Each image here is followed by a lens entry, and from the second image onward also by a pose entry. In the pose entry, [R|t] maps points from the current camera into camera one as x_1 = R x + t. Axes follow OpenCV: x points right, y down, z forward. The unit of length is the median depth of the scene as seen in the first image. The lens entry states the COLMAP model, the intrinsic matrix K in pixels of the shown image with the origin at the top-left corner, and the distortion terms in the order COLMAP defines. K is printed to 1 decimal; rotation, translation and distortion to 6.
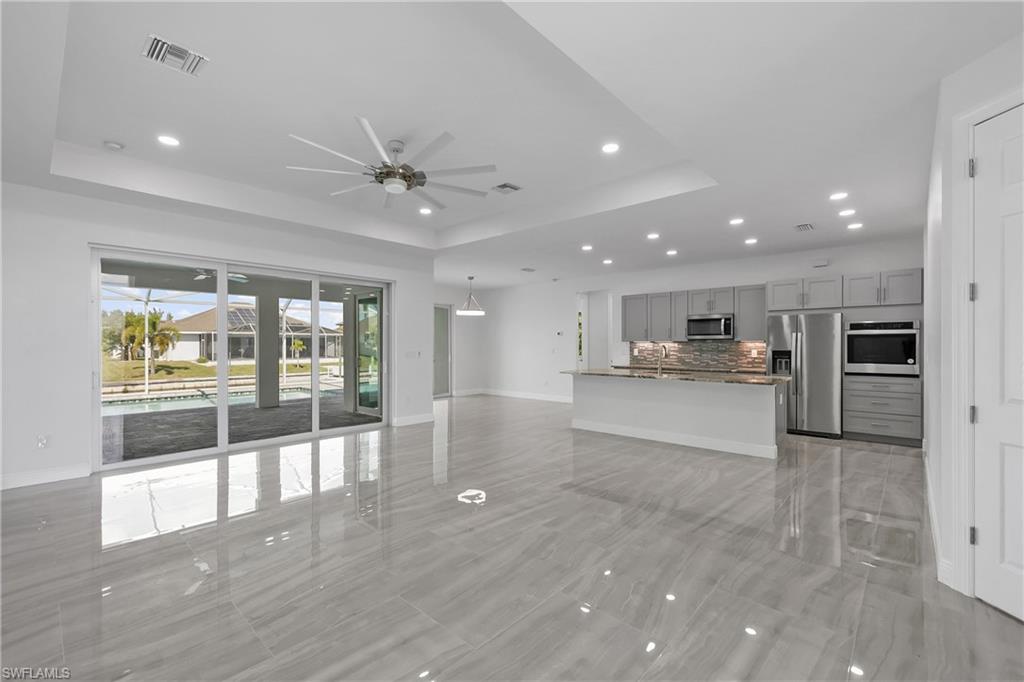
lens RADIAL K [[423.4, 0, 507.7], [0, 423.4, 343.8], [0, 0, 1]] dist [0.000214, -0.000064]
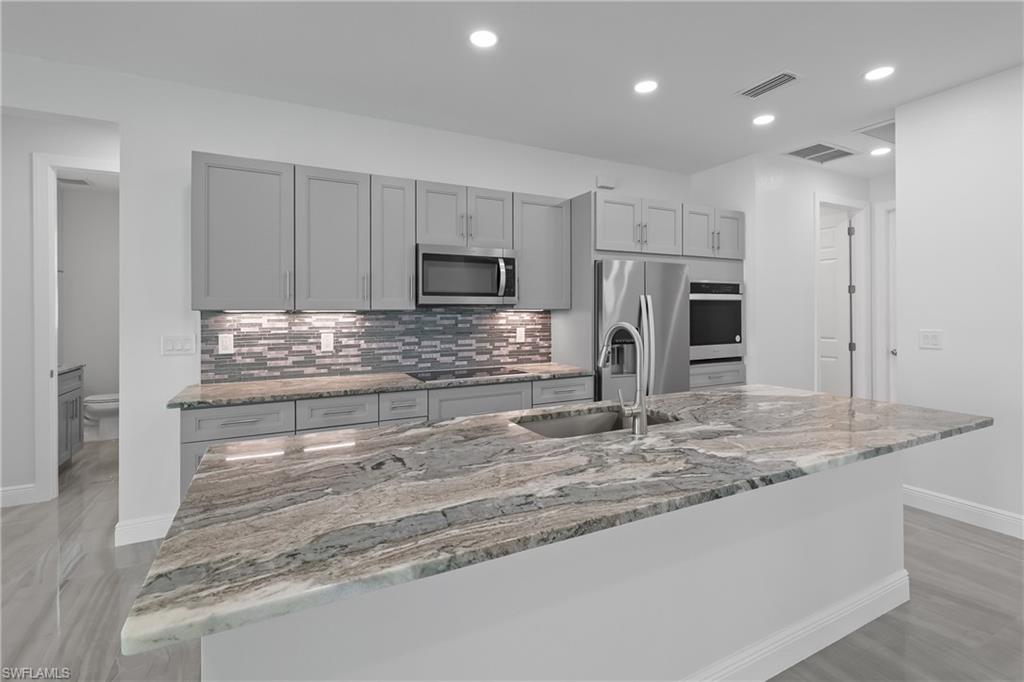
lens RADIAL K [[470.5, 0, 525.7], [0, 470.5, 313.0], [0, 0, 1]] dist [-0.000502, 0.000037]
pose [[0.339459, 0.000467, 0.940621, 0.055993], [0.004480, 0.999988, -0.002113, -0.002115], [-0.940610, 0.004932, 0.339453, 0.816401]]
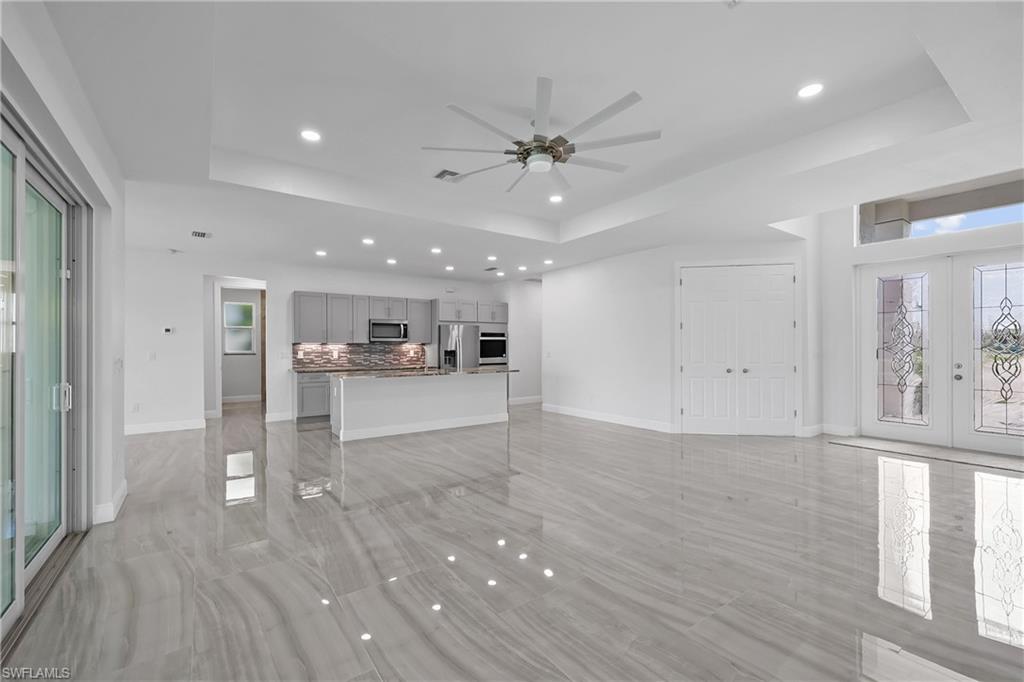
lens RADIAL K [[423.4, 0, 507.7], [0, 423.4, 343.8], [0, 0, 1]] dist [0.000214, -0.000064]
pose [[0.231655, 0.007751, 0.972767, -0.580052], [0.001849, 0.999963, -0.008408, 0.005746], [-0.972796, 0.003747, 0.231632, 0.441161]]
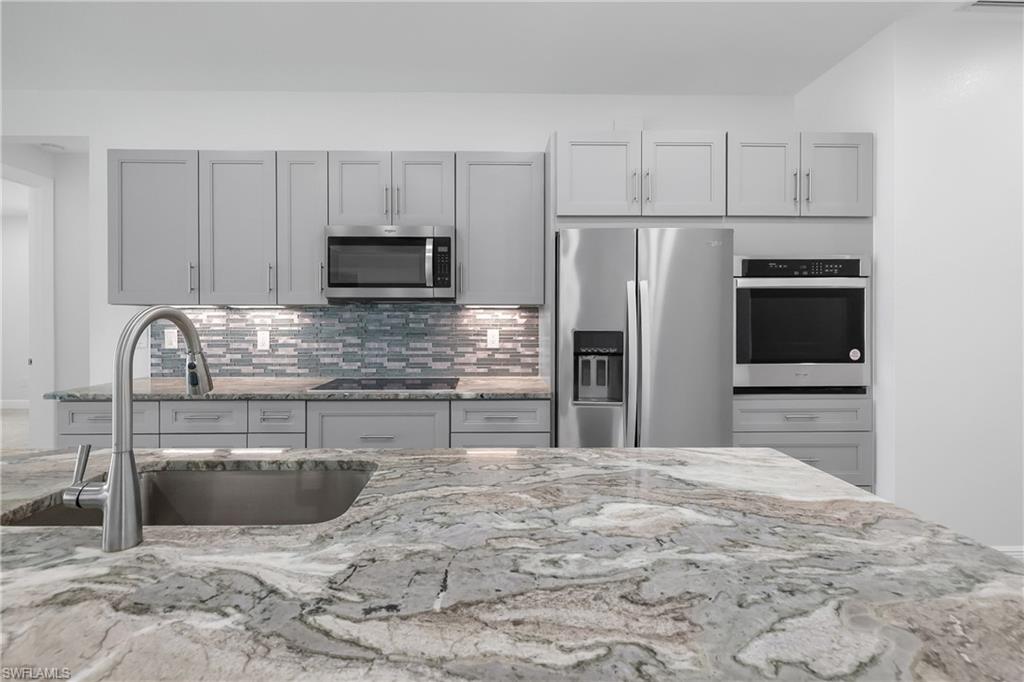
lens RADIAL K [[456.8, 0, 492.3], [0, 456.8, 321.2], [0, 0, 1]] dist [-0.002740, -0.000492]
pose [[0.726693, -0.000335, 0.686962, 0.294346], [-0.001786, 0.999996, 0.002378, 0.005757], [-0.686960, -0.002955, 0.726689, 0.702841]]
